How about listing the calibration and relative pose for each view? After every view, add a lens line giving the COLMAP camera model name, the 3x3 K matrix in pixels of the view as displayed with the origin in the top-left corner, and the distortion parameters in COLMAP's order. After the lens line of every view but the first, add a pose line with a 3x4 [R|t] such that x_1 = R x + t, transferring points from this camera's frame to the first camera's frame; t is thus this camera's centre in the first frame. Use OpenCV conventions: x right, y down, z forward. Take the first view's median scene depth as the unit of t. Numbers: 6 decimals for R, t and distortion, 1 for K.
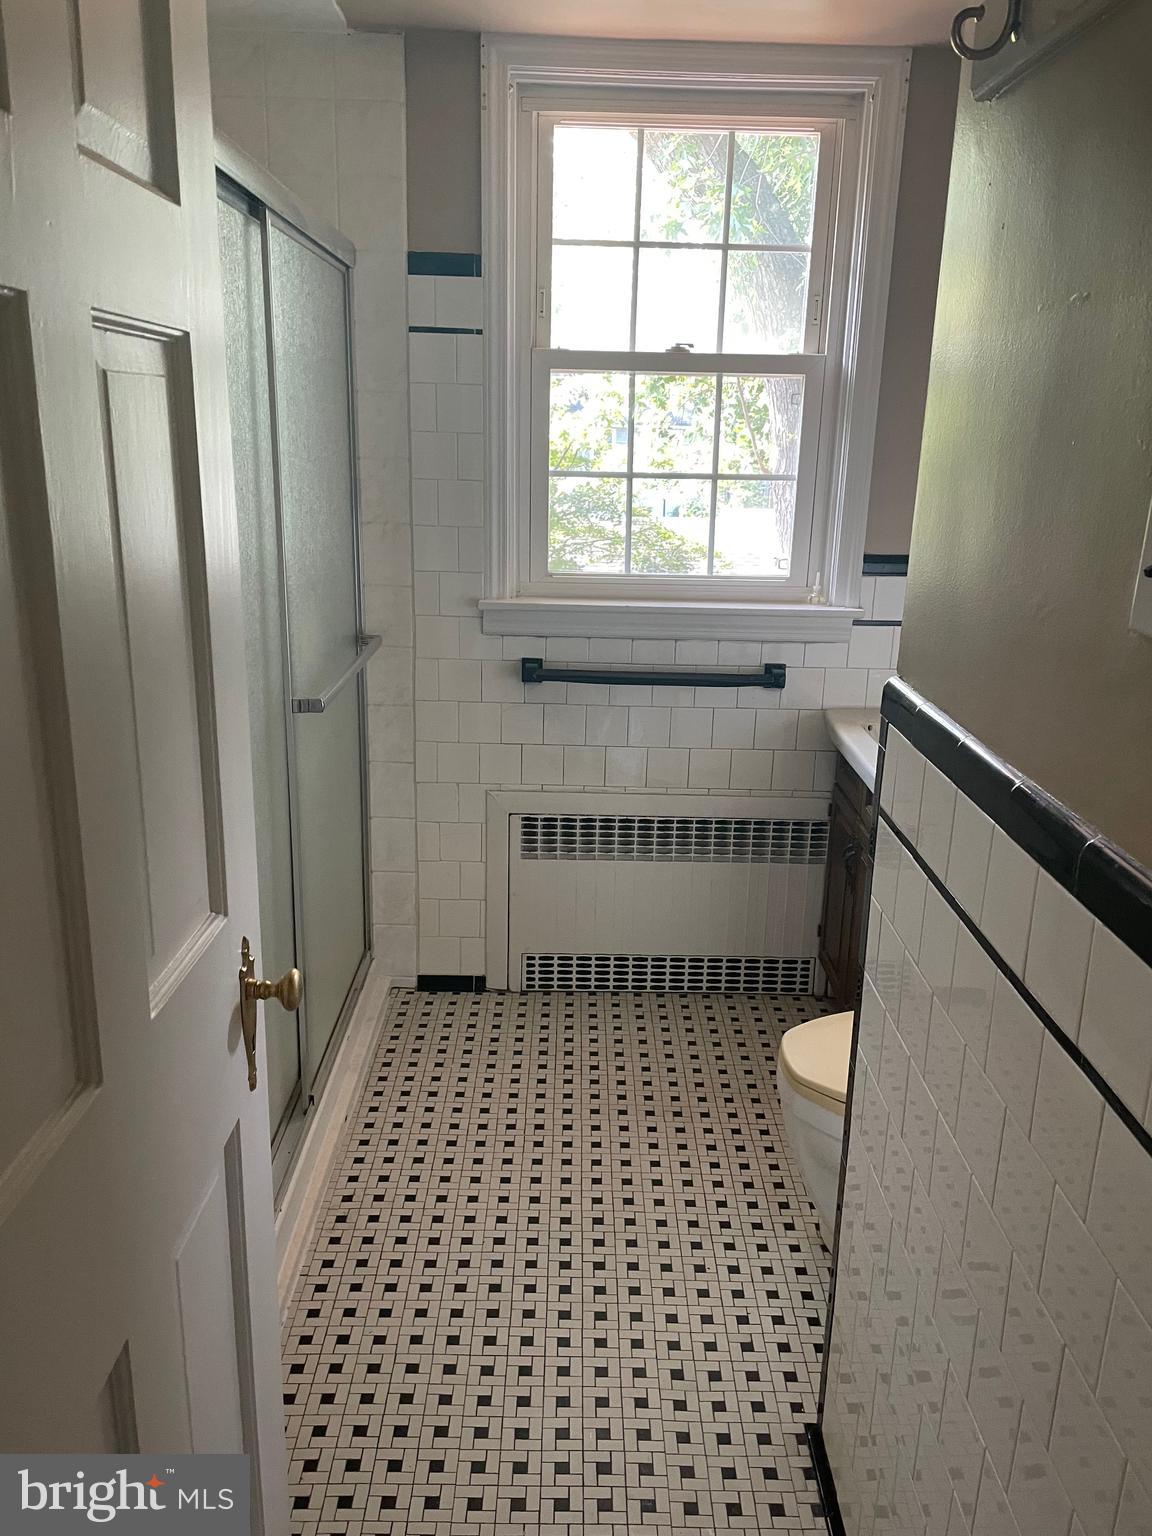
lens RADIAL K [[1169.1, 0, 576.0], [0, 1169.1, 768.0], [0, 0, 1]] dist [0.106851, -0.137000]
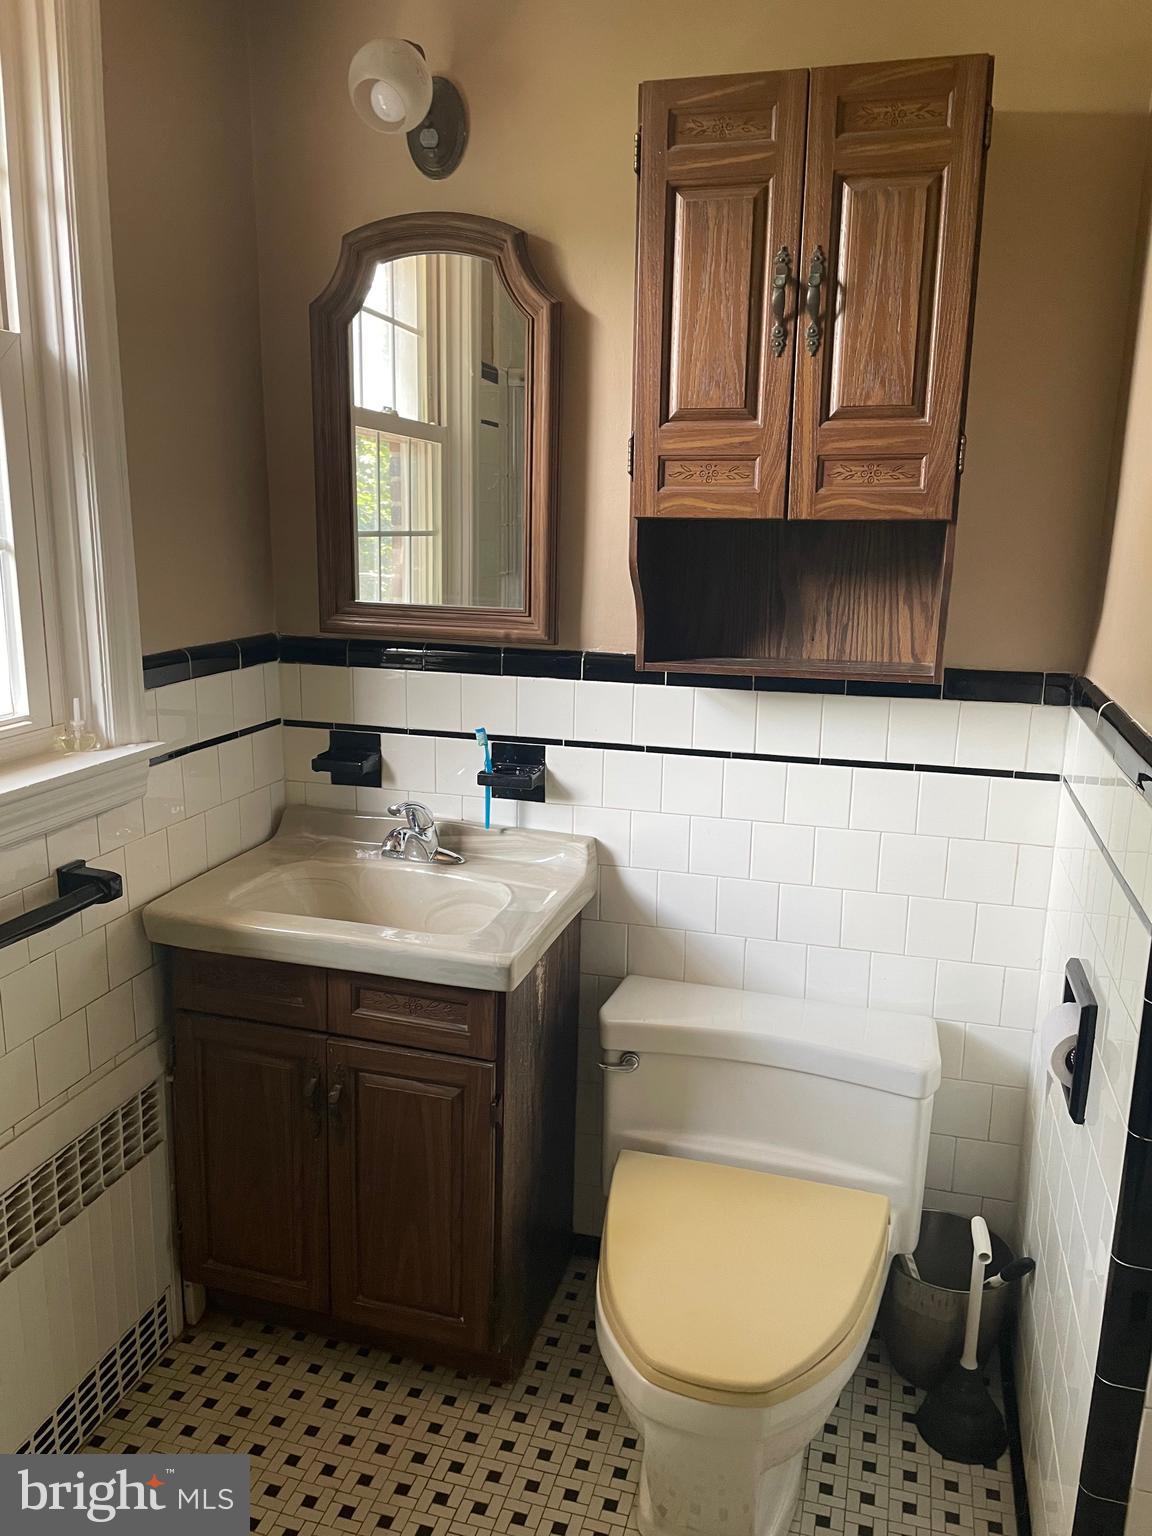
lens RADIAL K [[1169.1, 0, 576.0], [0, 1169.1, 768.0], [0, 0, 1]] dist [0.106851, -0.137000]
pose [[0.272942, -0.233580, 0.933243, -0.293085], [0.256810, 0.952565, 0.163308, -0.166157], [-0.927120, 0.195092, 0.319981, 0.586534]]
